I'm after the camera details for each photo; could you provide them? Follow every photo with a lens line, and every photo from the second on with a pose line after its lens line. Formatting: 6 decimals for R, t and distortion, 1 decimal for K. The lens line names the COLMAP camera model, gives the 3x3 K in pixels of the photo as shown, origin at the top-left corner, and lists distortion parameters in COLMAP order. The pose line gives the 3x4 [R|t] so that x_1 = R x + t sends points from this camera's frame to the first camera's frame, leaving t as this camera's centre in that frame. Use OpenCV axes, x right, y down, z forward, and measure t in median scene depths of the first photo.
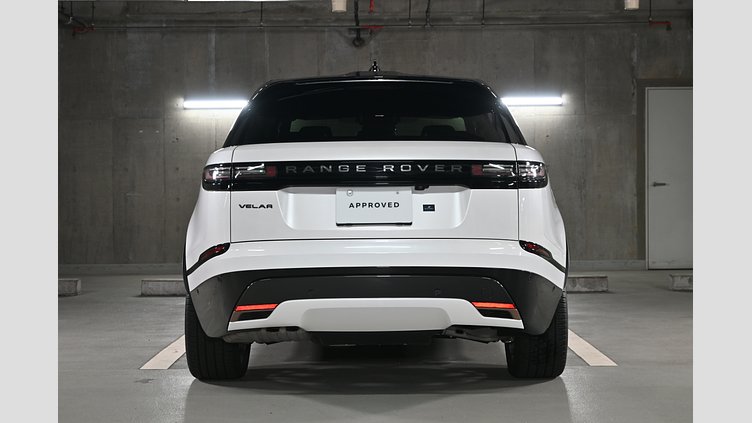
lens RADIAL K [[1110.7, 0, 381.1], [0, 1110.7, 215.9], [0, 0, 1]] dist [0.008453, 0.000000]
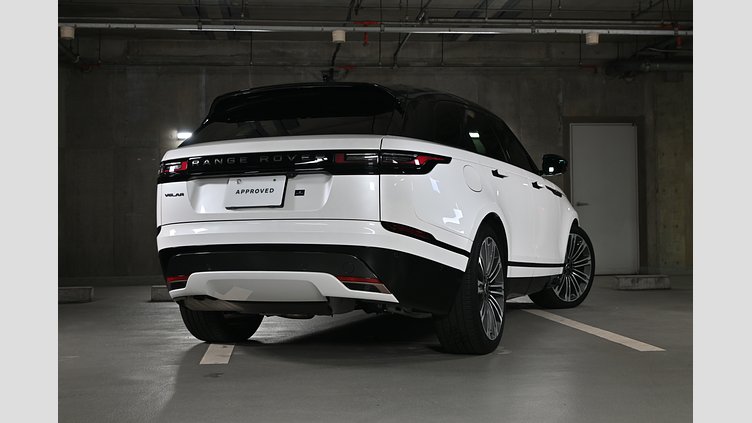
lens RADIAL K [[861.5, 0, 379.2], [0, 861.5, 210.5], [0, 0, 1]] dist [0.009386, 0.000000]
pose [[0.994630, -0.004370, 0.103400, -0.063183], [0.009015, 0.998969, -0.044492, 0.017721], [-0.103099, 0.045185, 0.993644, 0.101946]]
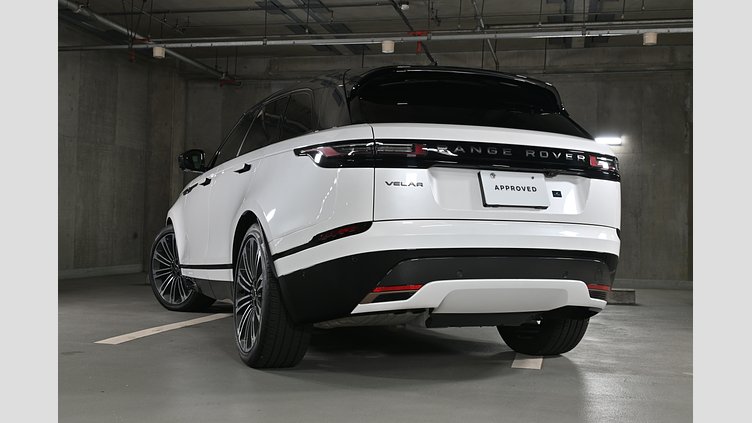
lens RADIAL K [[793.4, 0, 379.5], [0, 793.4, 215.1], [0, 0, 1]] dist [0.001924, 0.000000]
pose [[0.974988, 0.025083, -0.220838, 0.101443], [-0.034629, 0.998621, -0.039463, 0.015579], [0.219544, 0.046124, 0.974512, 0.136163]]
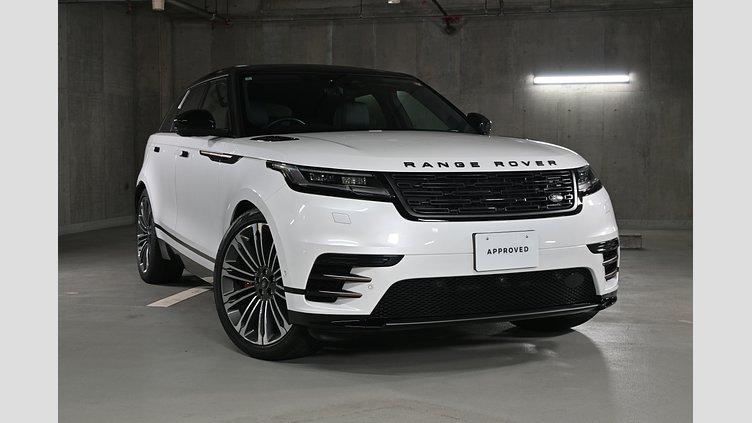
lens RADIAL K [[892.2, 0, 383.1], [0, 892.2, 213.0], [0, 0, 1]] dist [0.007258, 0.000000]
pose [[0.980494, 0.019887, -0.195538, 0.097811], [-0.012021, 0.999073, 0.041331, -0.001558], [0.196179, -0.038174, 0.979825, 0.054453]]
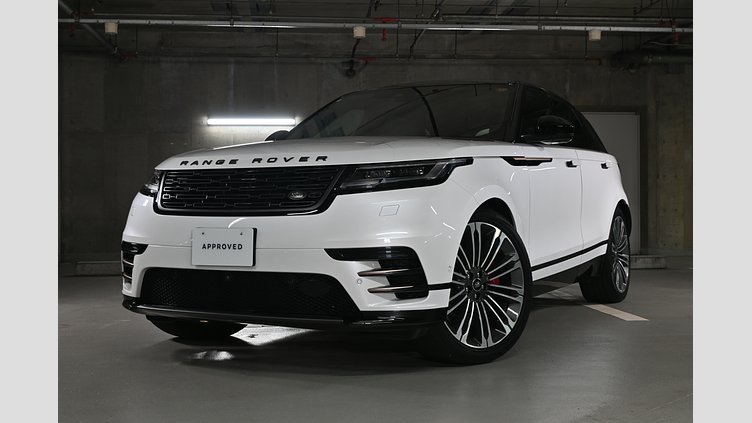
lens RADIAL K [[839.0, 0, 378.8], [0, 839.0, 209.0], [0, 0, 1]] dist [0.006131, 0.000000]
pose [[0.996479, 0.001796, 0.083820, -0.066914], [0.000253, 0.999702, -0.024425, 0.018294], [-0.083839, 0.024360, 0.996182, 0.066354]]
